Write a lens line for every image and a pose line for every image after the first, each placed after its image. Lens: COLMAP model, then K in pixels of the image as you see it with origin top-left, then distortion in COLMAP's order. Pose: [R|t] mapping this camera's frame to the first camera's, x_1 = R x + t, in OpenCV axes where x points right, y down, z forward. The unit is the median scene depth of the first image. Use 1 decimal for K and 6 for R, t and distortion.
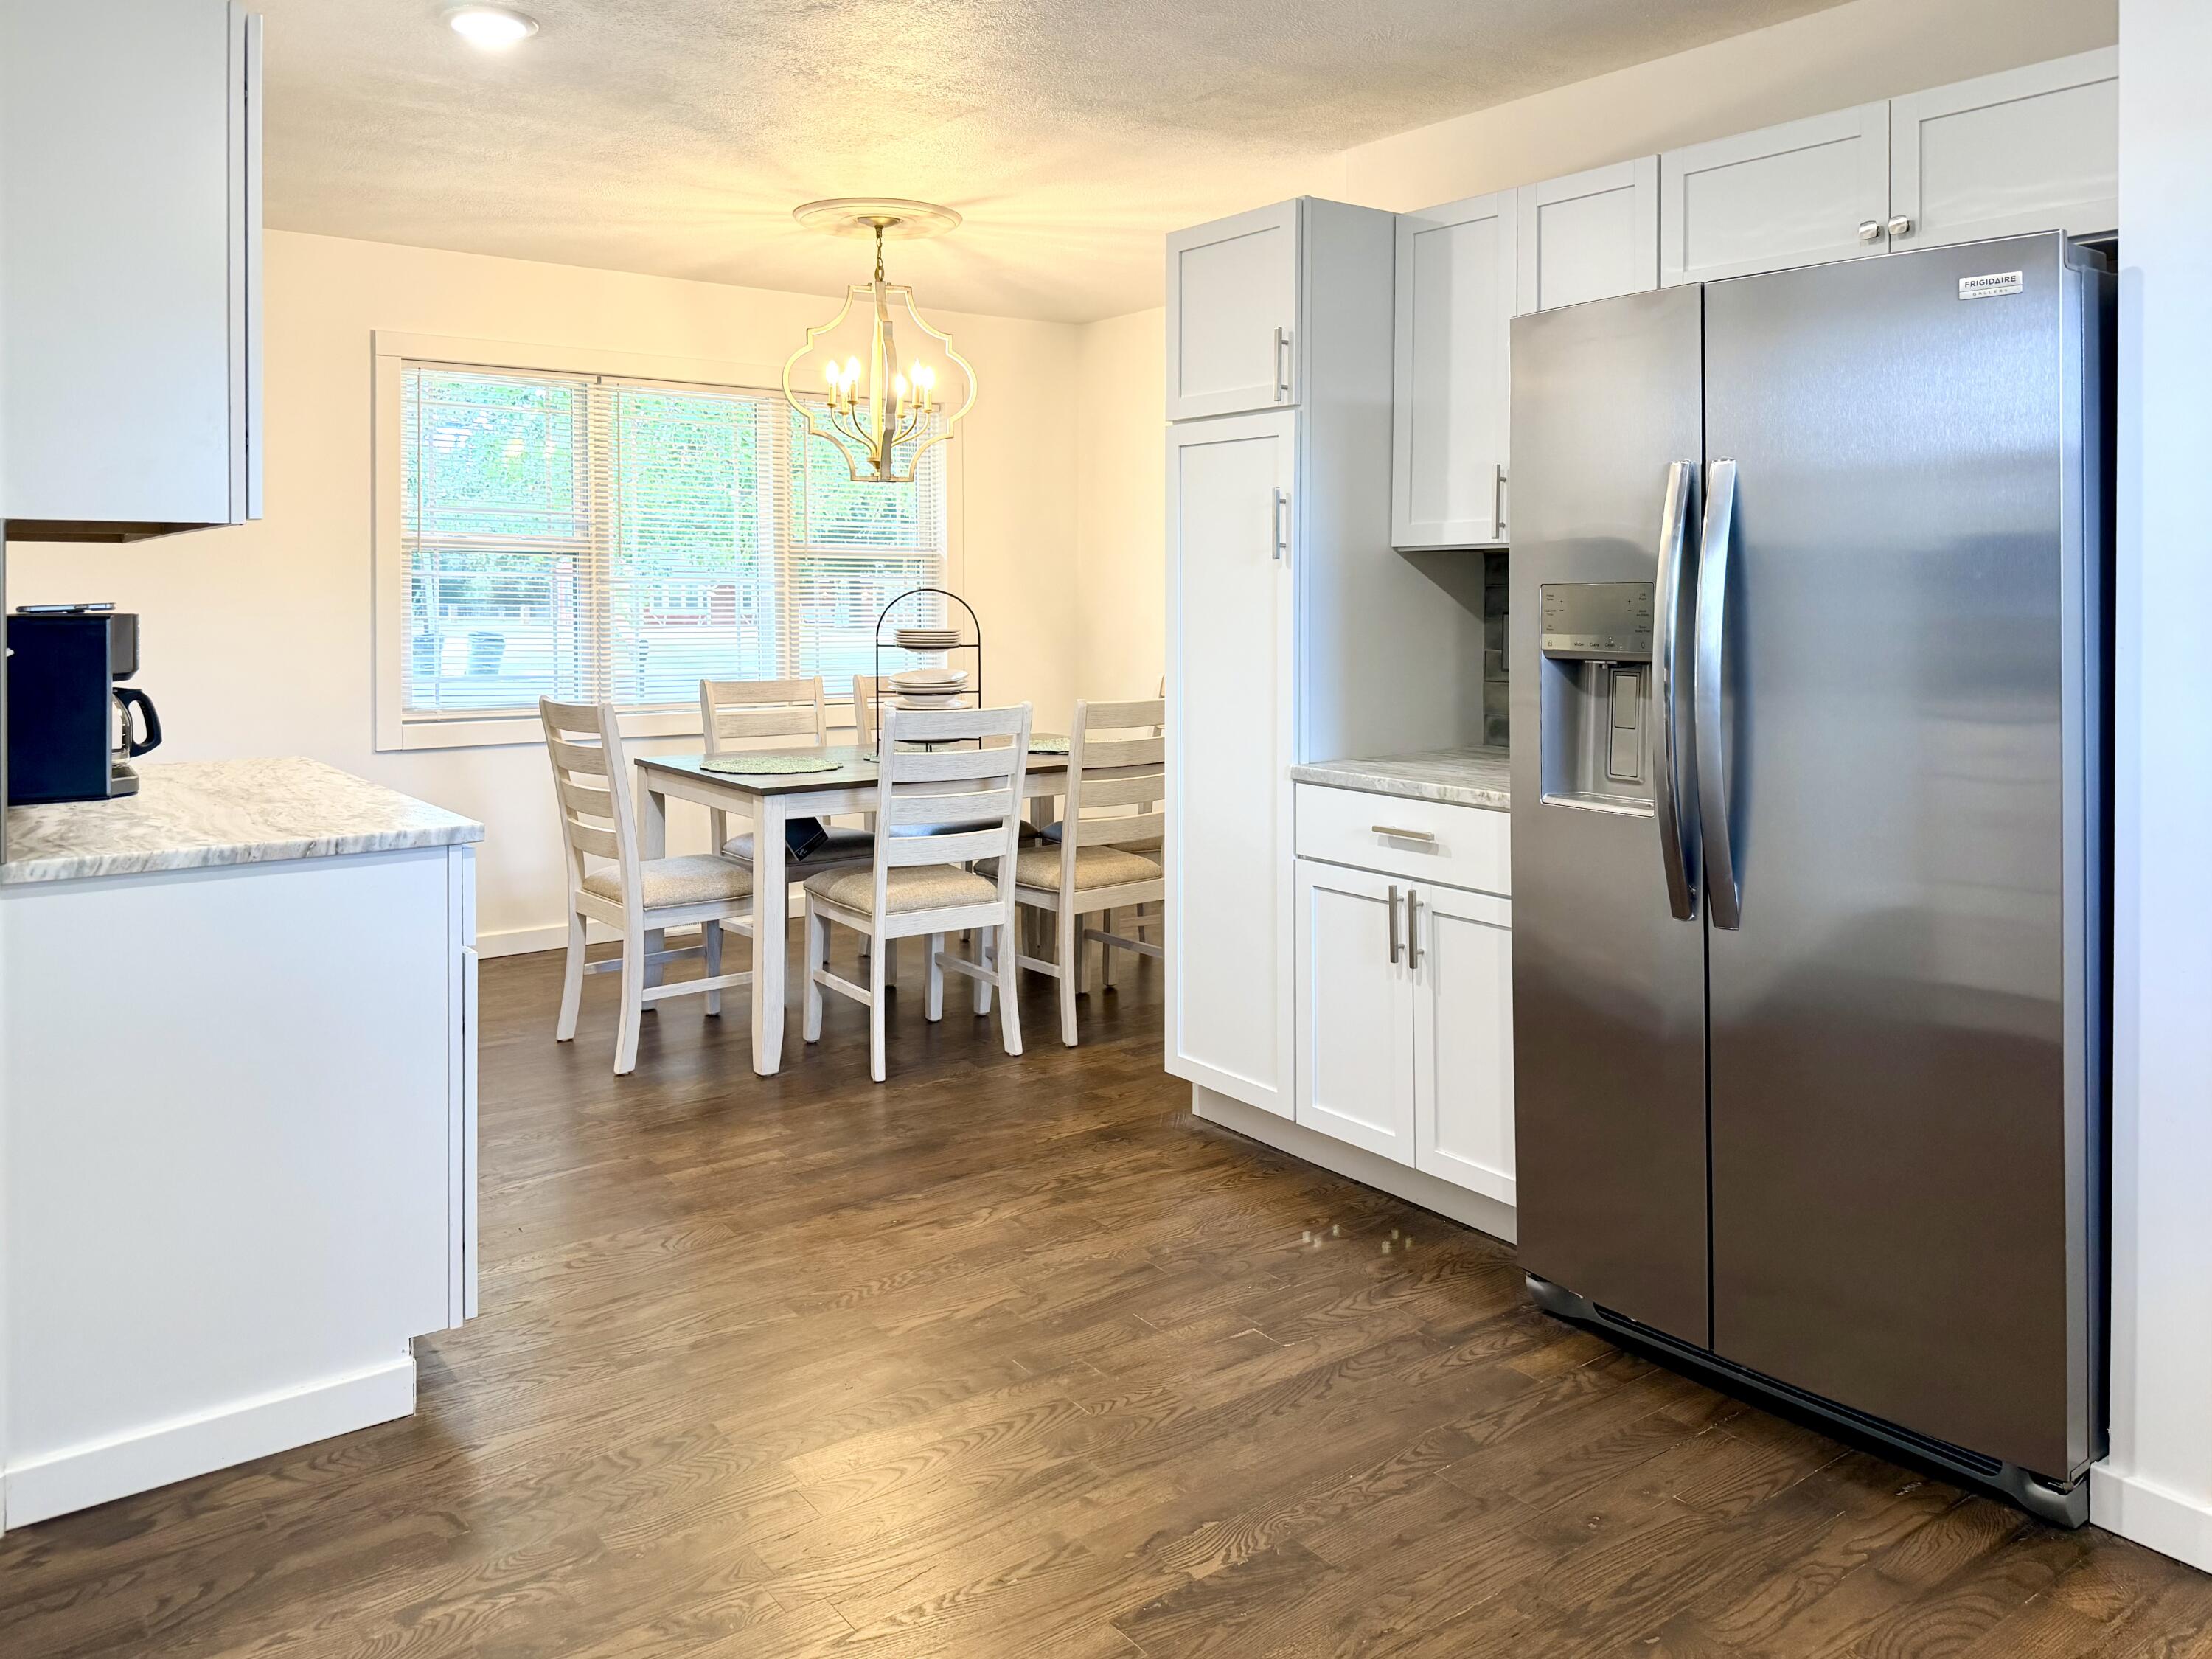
lens RADIAL K [[1636.2, 0, 1103.9], [0, 1636.2, 774.8], [0, 0, 1]] dist [0.000037, -0.000882]
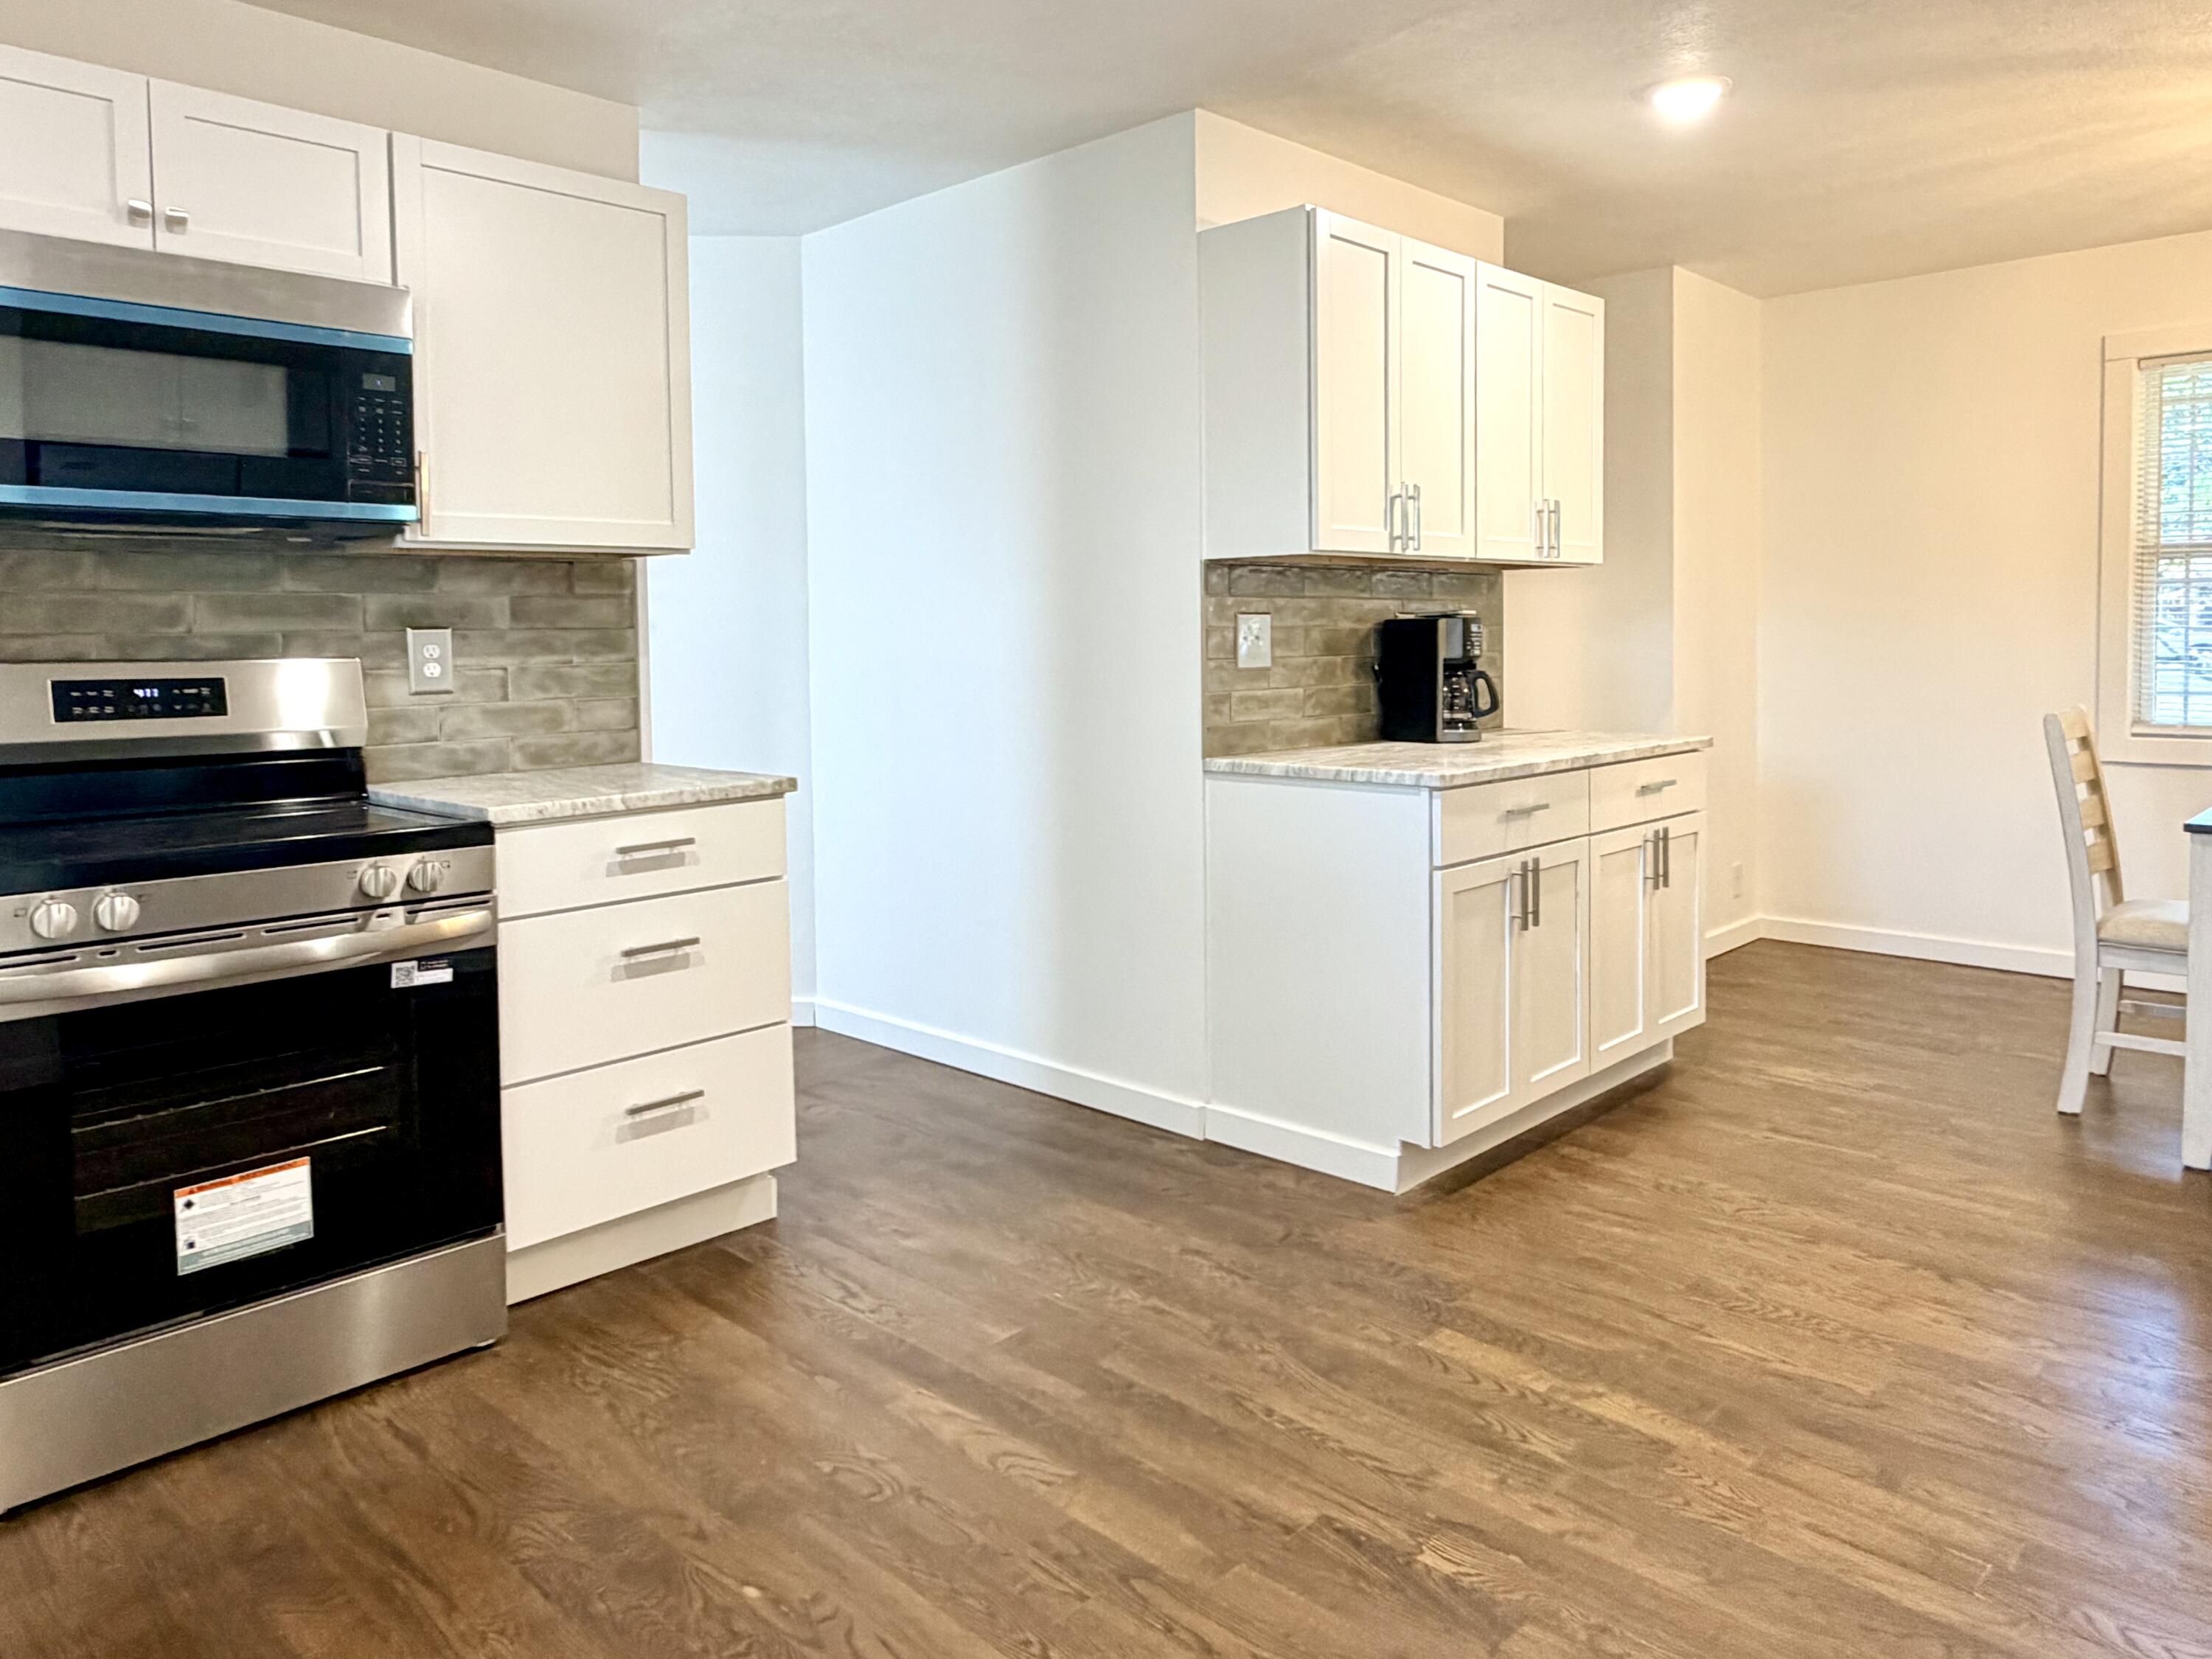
lens RADIAL K [[1464.8, 0, 1096.7], [0, 1464.8, 838.7], [0, 0, 1]] dist [-0.001819, -0.001534]
pose [[0.165343, 0.138151, -0.976512, 0.770063], [-0.098928, 0.987470, 0.122951, -0.038348], [0.981262, 0.076275, 0.176938, 0.551477]]
